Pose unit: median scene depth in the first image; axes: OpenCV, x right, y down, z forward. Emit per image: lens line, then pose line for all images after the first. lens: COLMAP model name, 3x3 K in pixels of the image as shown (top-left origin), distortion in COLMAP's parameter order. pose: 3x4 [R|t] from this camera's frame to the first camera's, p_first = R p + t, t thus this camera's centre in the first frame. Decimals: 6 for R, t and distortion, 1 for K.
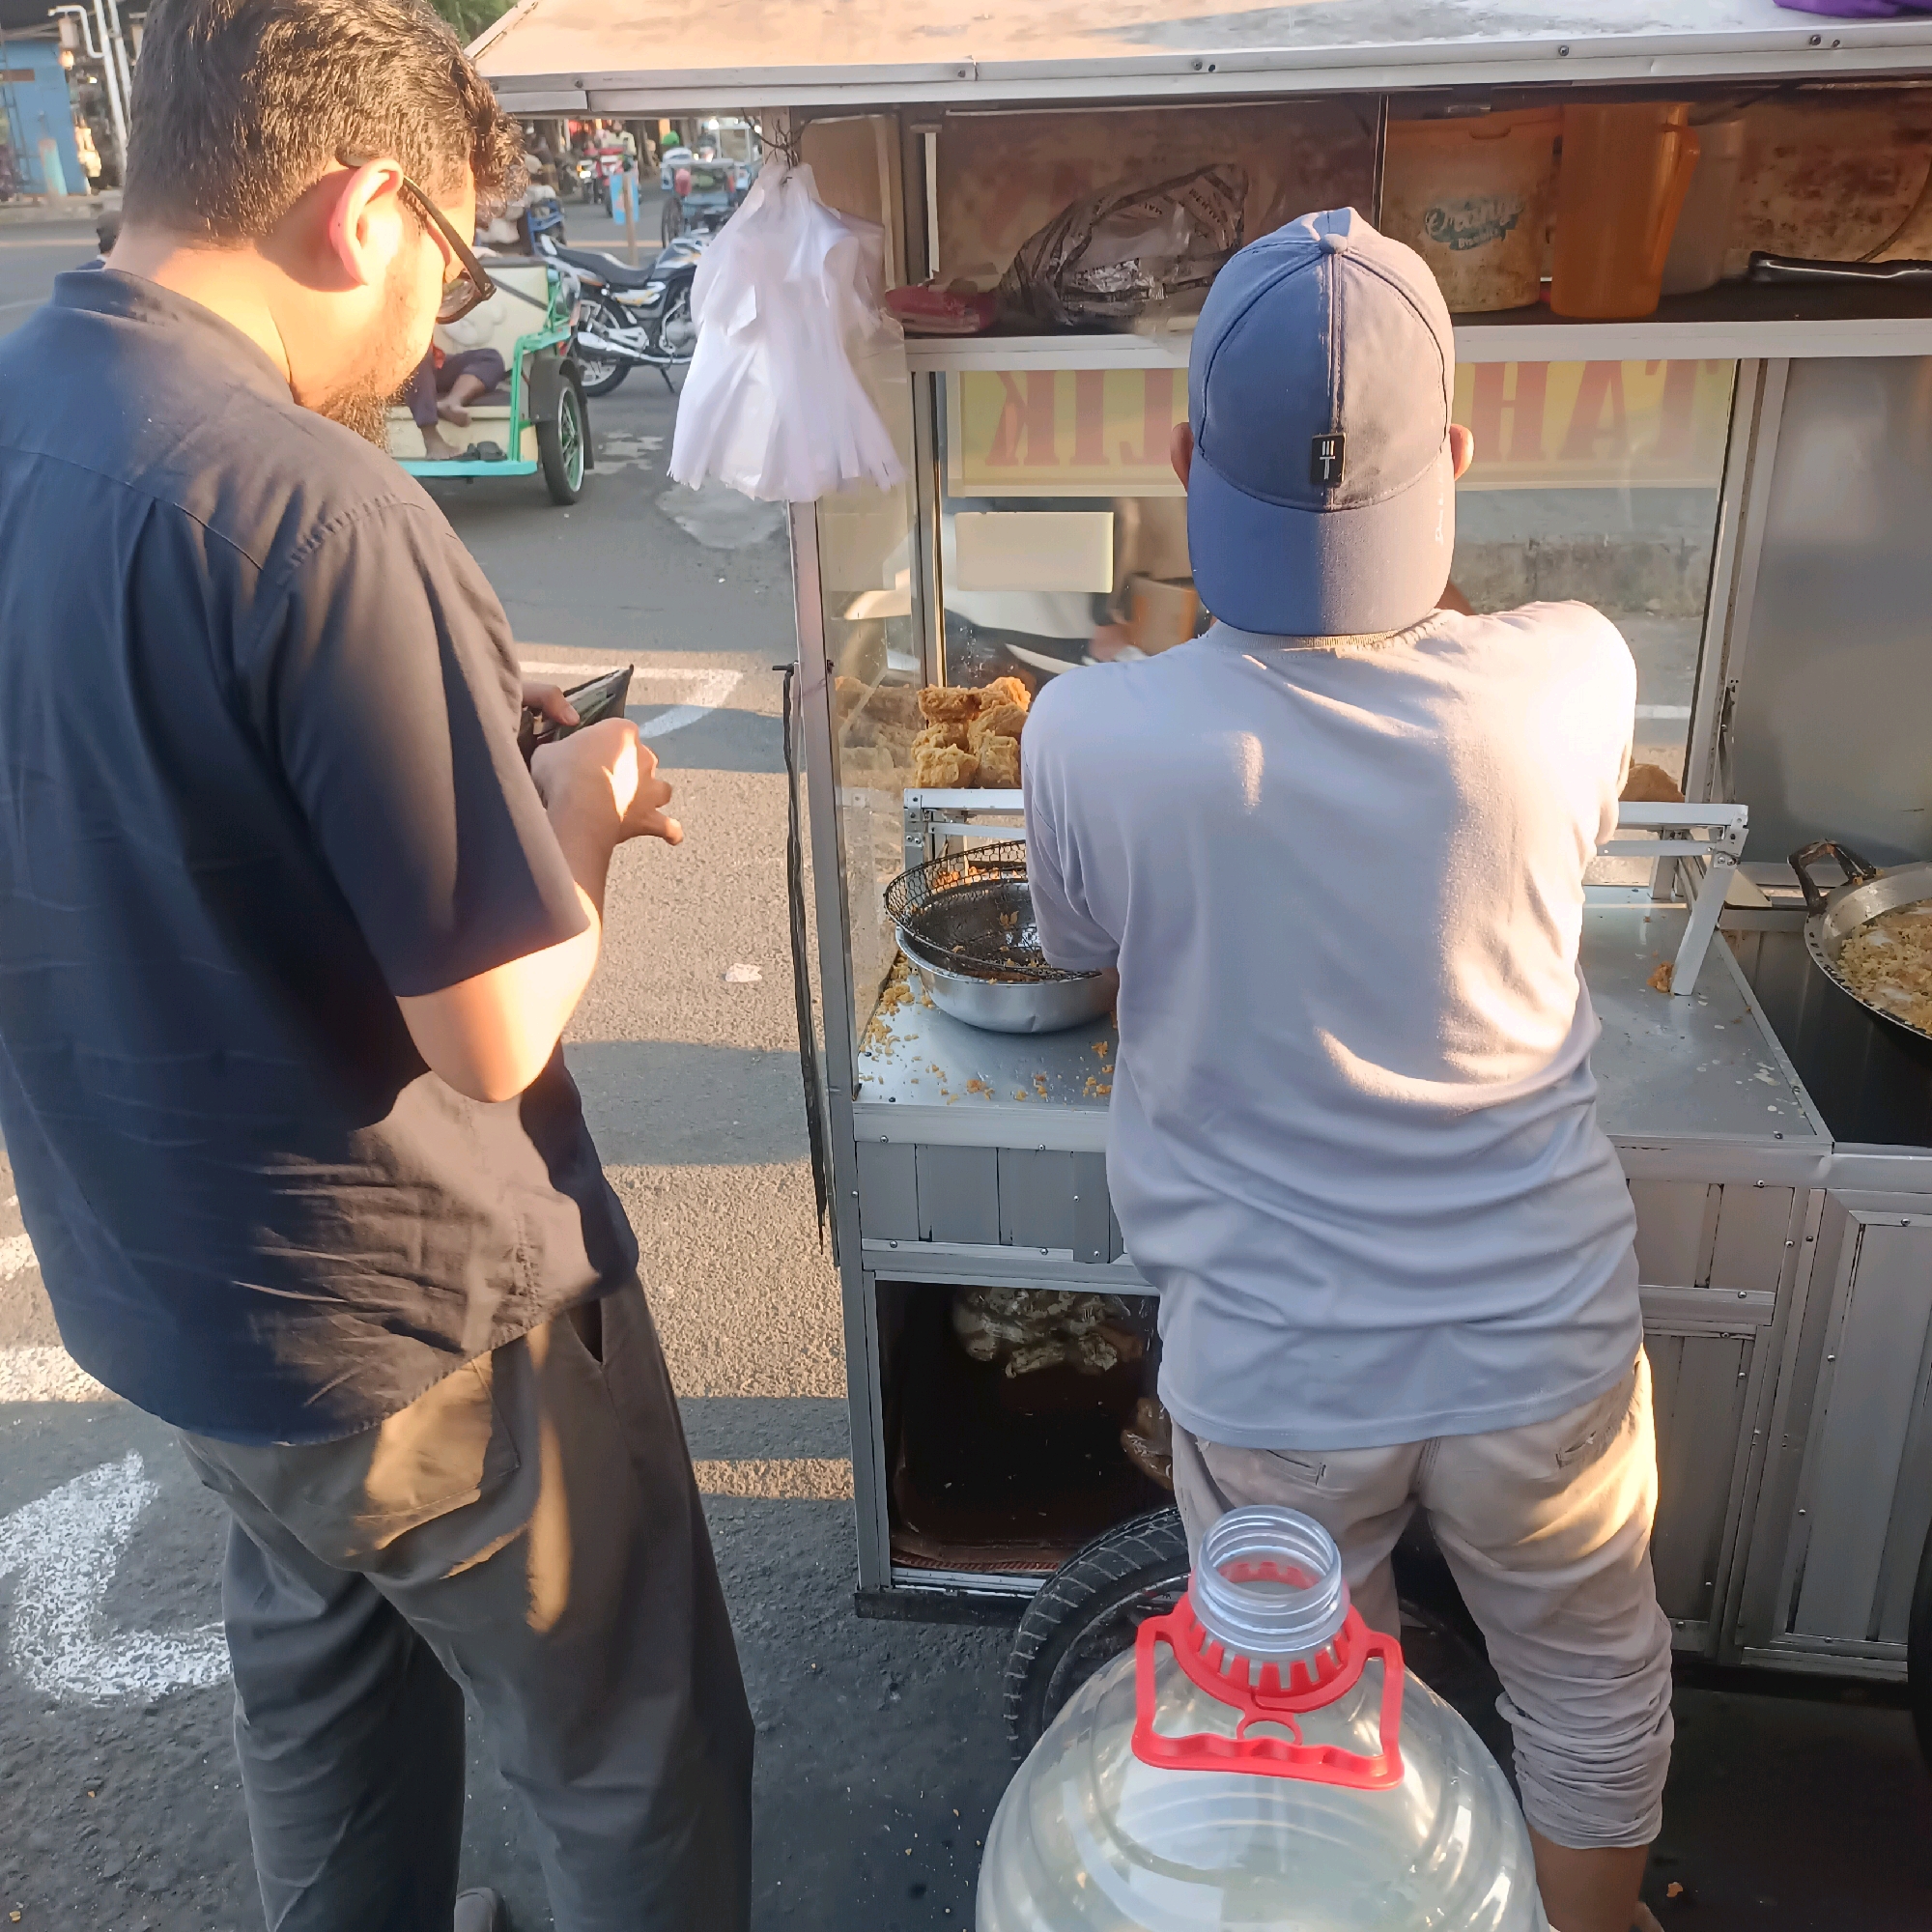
lens RADIAL K [[1907.2, 0, 964.6], [0, 1907.2, 957.9], [0, 0, 1]] dist [0.093710, -0.141545]
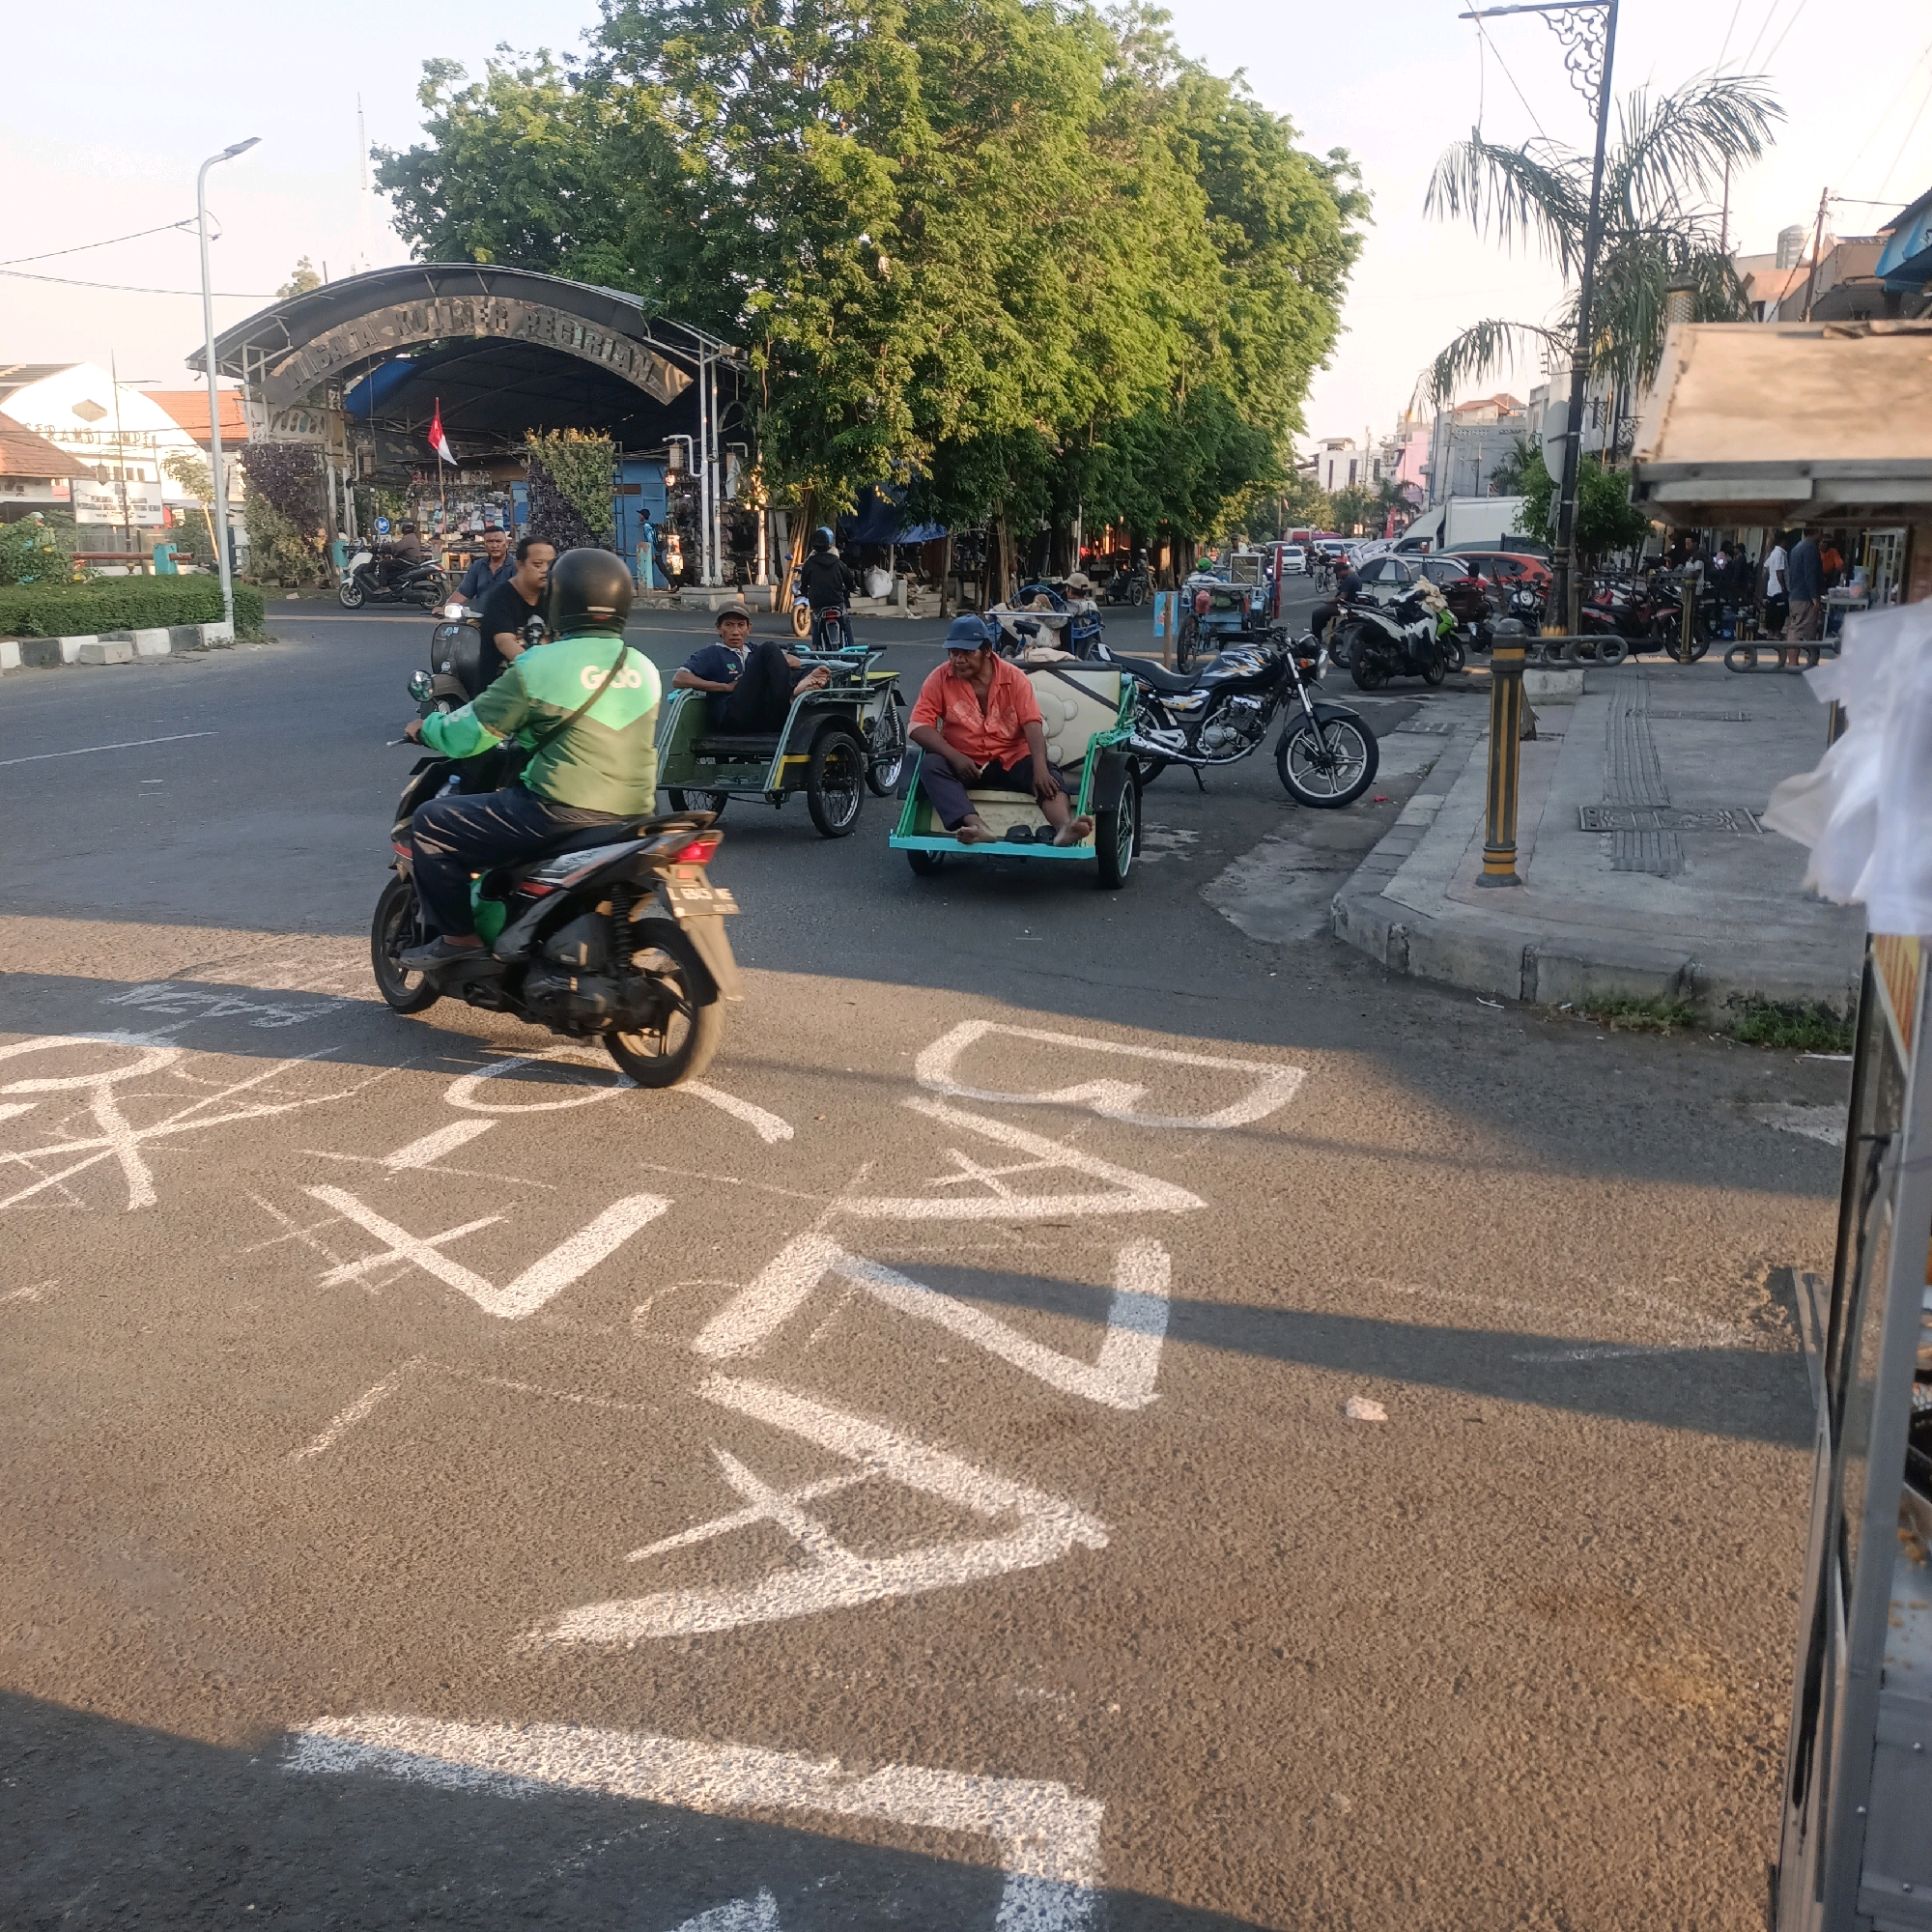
lens RADIAL K [[1871.7, 0, 945.3], [0, 1871.7, 955.2], [0, 0, 1]] dist [0.128439, -0.237870]
pose [[0.970696, 0.088200, -0.223539, -0.216153], [-0.130483, 0.974589, -0.182075, -0.021211], [0.201799, 0.205908, 0.957538, 0.089675]]
